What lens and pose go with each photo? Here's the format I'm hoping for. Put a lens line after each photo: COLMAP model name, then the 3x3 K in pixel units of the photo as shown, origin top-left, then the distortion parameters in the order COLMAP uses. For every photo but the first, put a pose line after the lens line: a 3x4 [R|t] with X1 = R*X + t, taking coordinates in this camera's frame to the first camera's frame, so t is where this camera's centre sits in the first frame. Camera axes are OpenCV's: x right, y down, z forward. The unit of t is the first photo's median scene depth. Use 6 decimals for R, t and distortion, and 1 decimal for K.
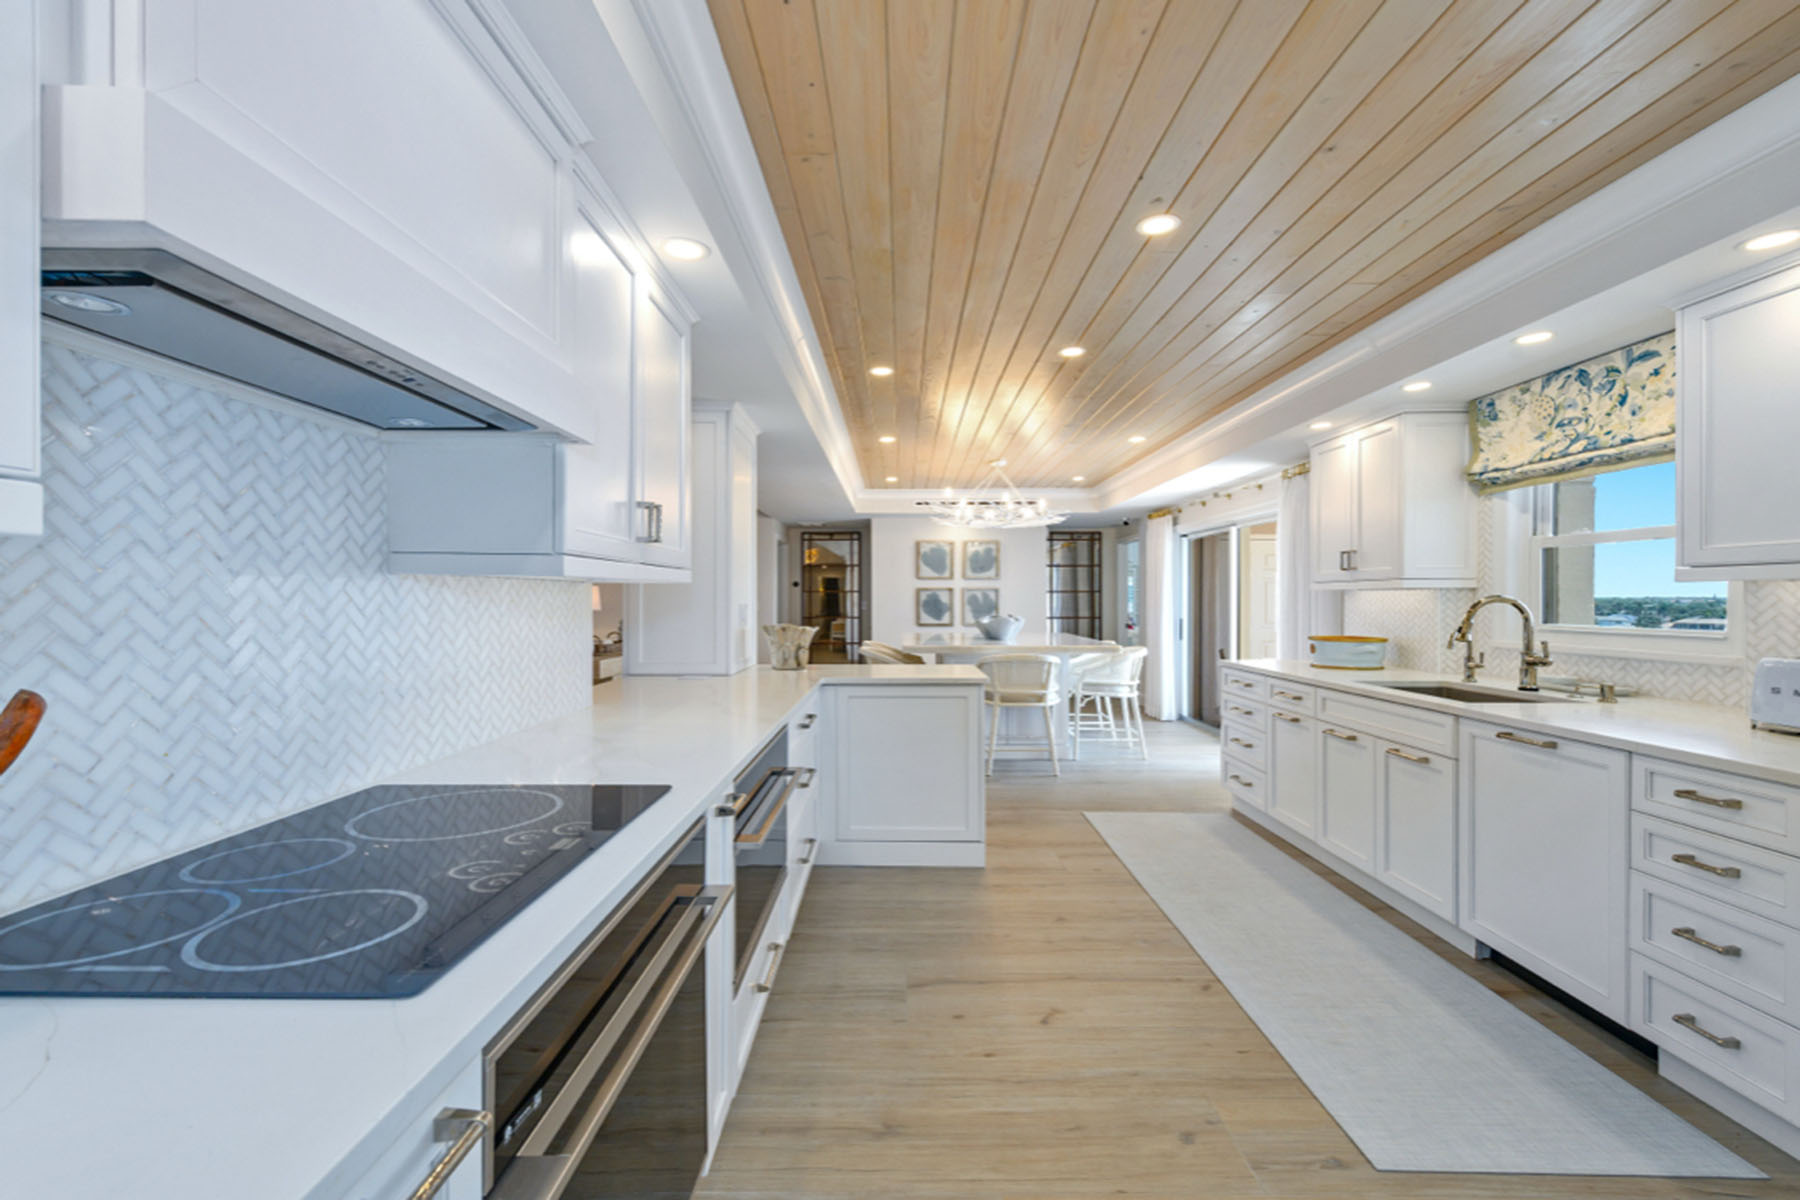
lens RADIAL K [[798.8, 0, 896.4], [0, 798.8, 593.0], [0, 0, 1]] dist [0.009323, -0.004018]
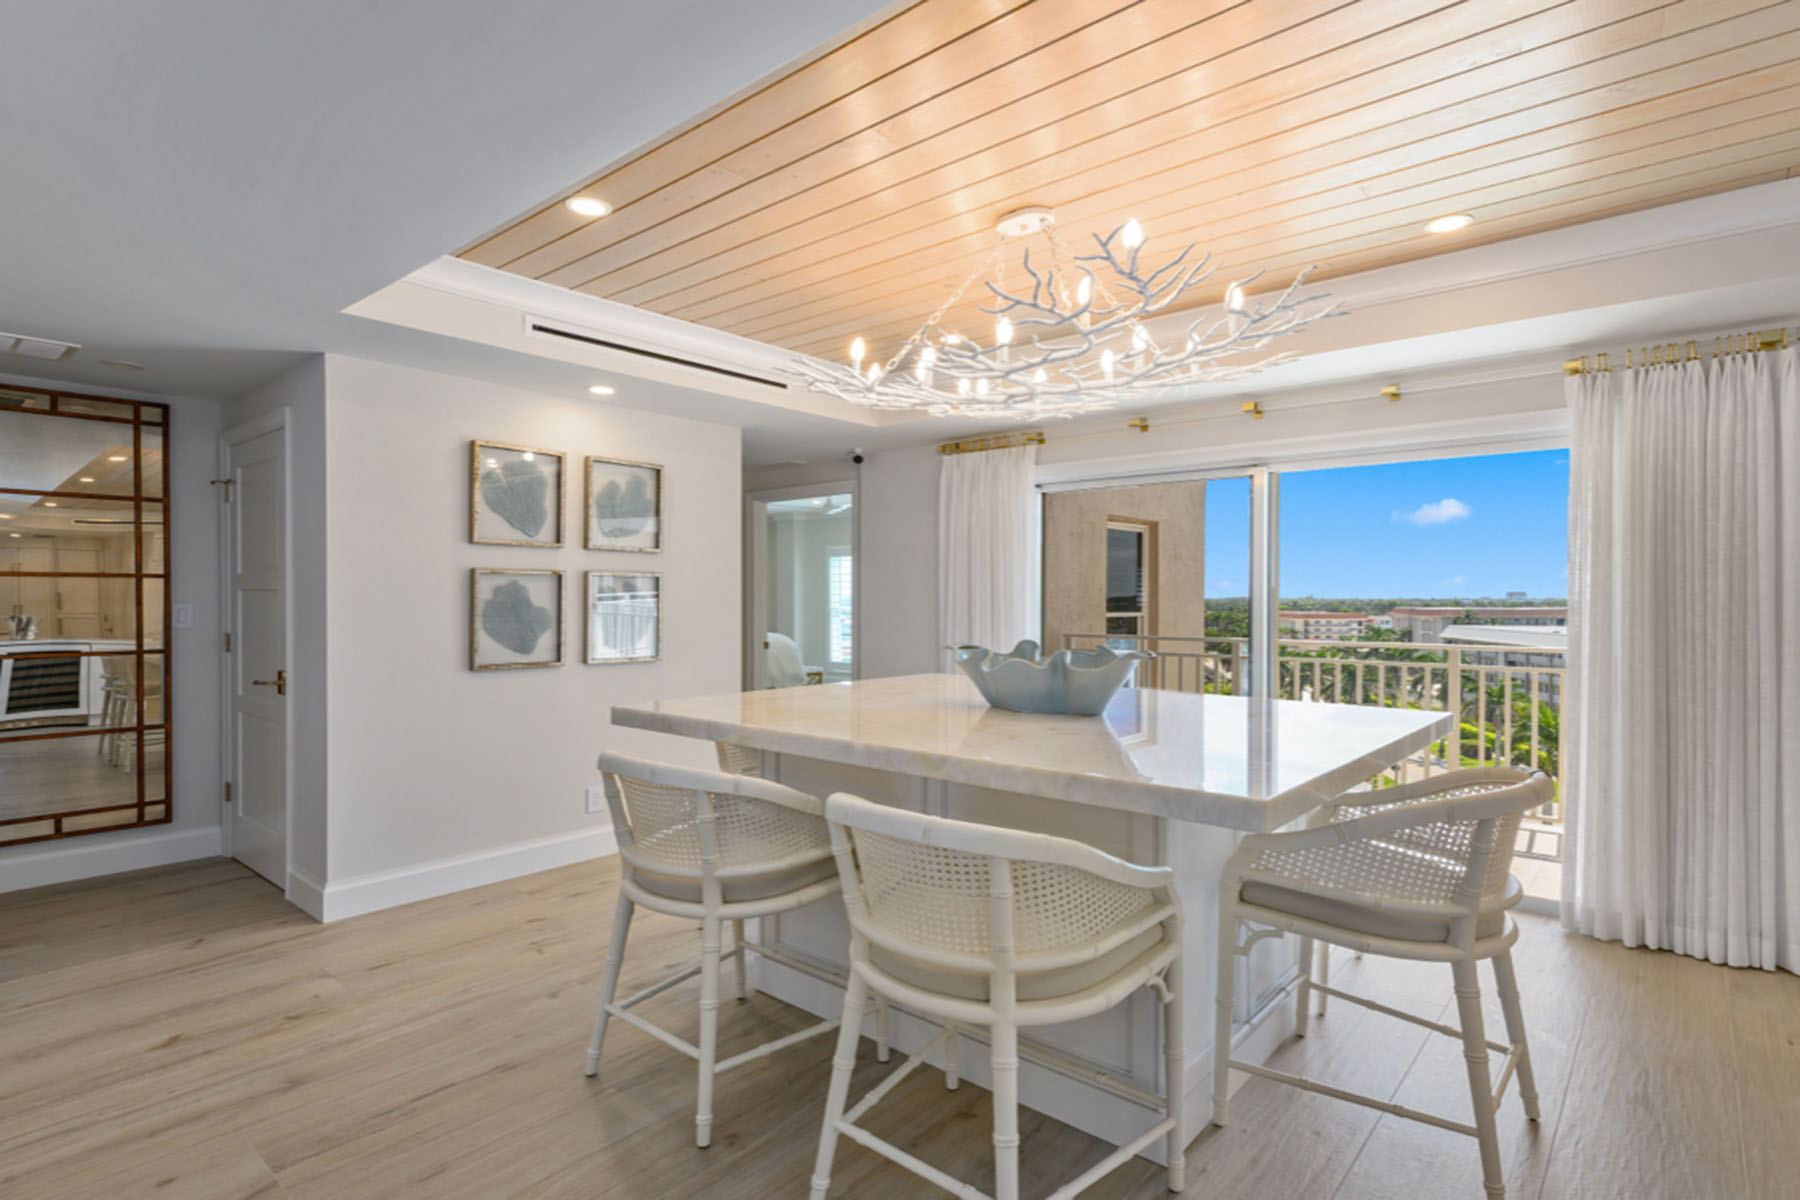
lens RADIAL K [[871.2, 0, 896.6], [0, 871.2, 601.3], [0, 0, 1]] dist [-0.000208, -0.000055]
pose [[0.640780, -0.003012, 0.767718, -0.156503], [-0.007000, 0.999928, 0.009766, 0.003620], [-0.767692, -0.011632, 0.640713, 0.589664]]
